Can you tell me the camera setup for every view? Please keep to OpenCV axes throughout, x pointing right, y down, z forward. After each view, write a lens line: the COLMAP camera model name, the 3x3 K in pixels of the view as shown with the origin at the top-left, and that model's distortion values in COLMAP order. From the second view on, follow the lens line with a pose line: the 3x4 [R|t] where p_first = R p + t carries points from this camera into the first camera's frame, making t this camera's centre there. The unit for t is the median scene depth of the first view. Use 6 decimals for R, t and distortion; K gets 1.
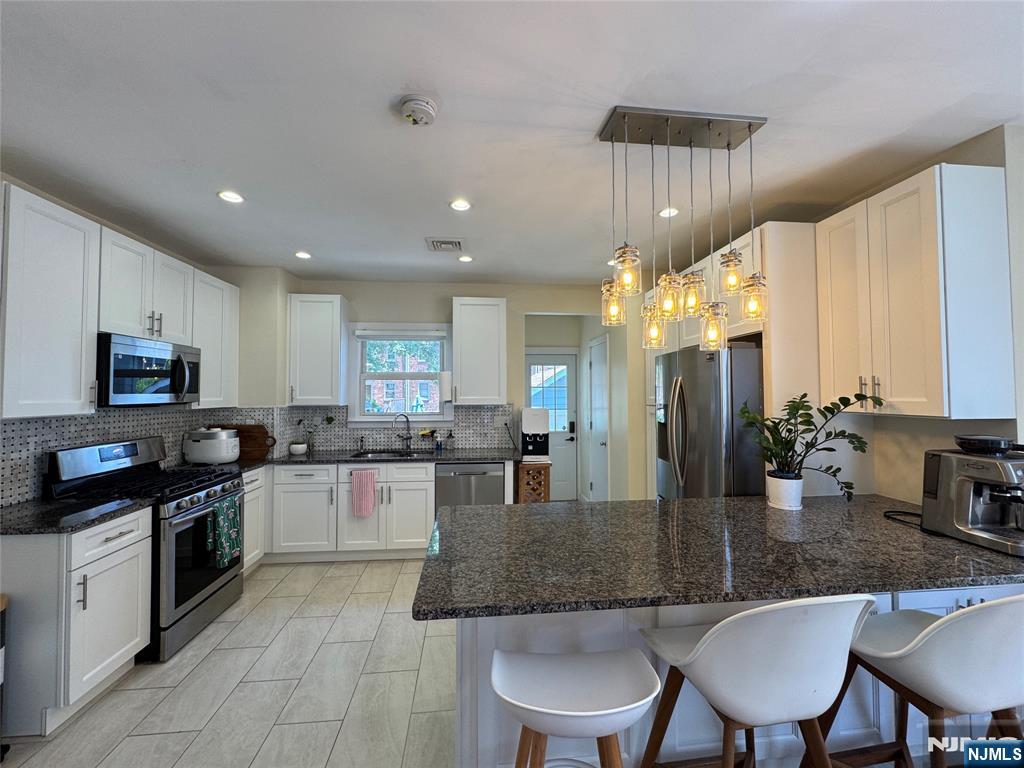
lens RADIAL K [[408.2, 0, 512.4], [0, 408.2, 381.2], [0, 0, 1]] dist [-0.002264, -0.000460]
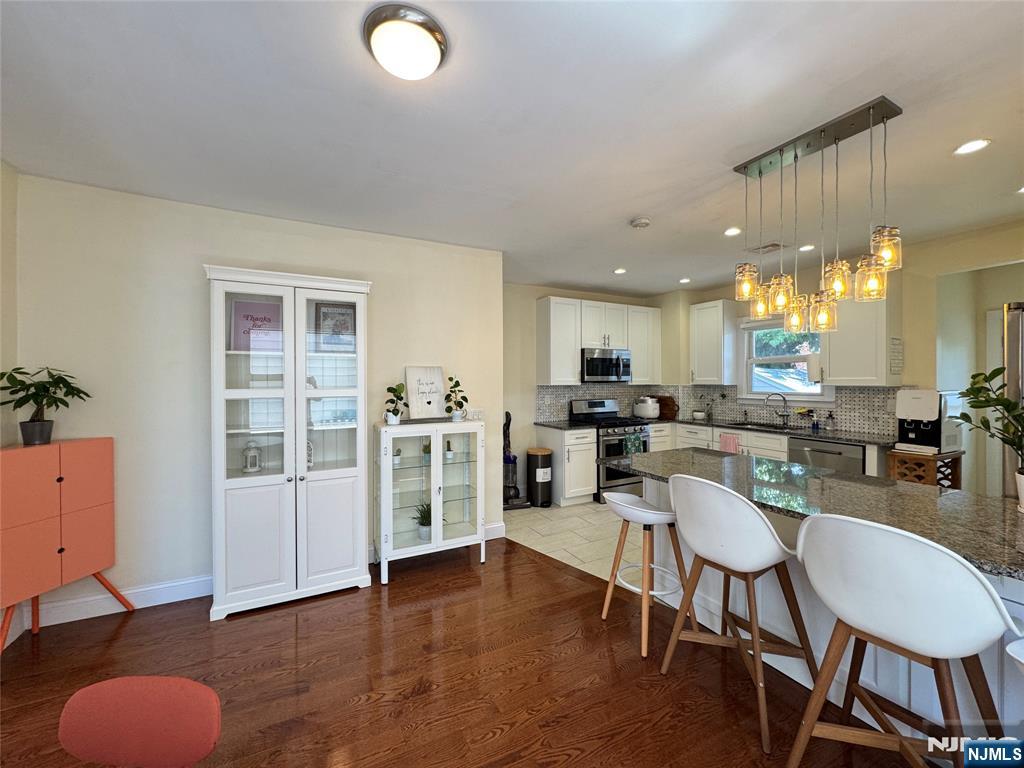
lens RADIAL K [[408.2, 0, 512.4], [0, 408.2, 381.2], [0, 0, 1]] dist [-0.002264, -0.000460]
pose [[0.377950, 0.003756, -0.925819, 0.560843], [0.031588, 0.999357, 0.016950, 0.004937], [0.925287, -0.035651, 0.377588, -0.122652]]
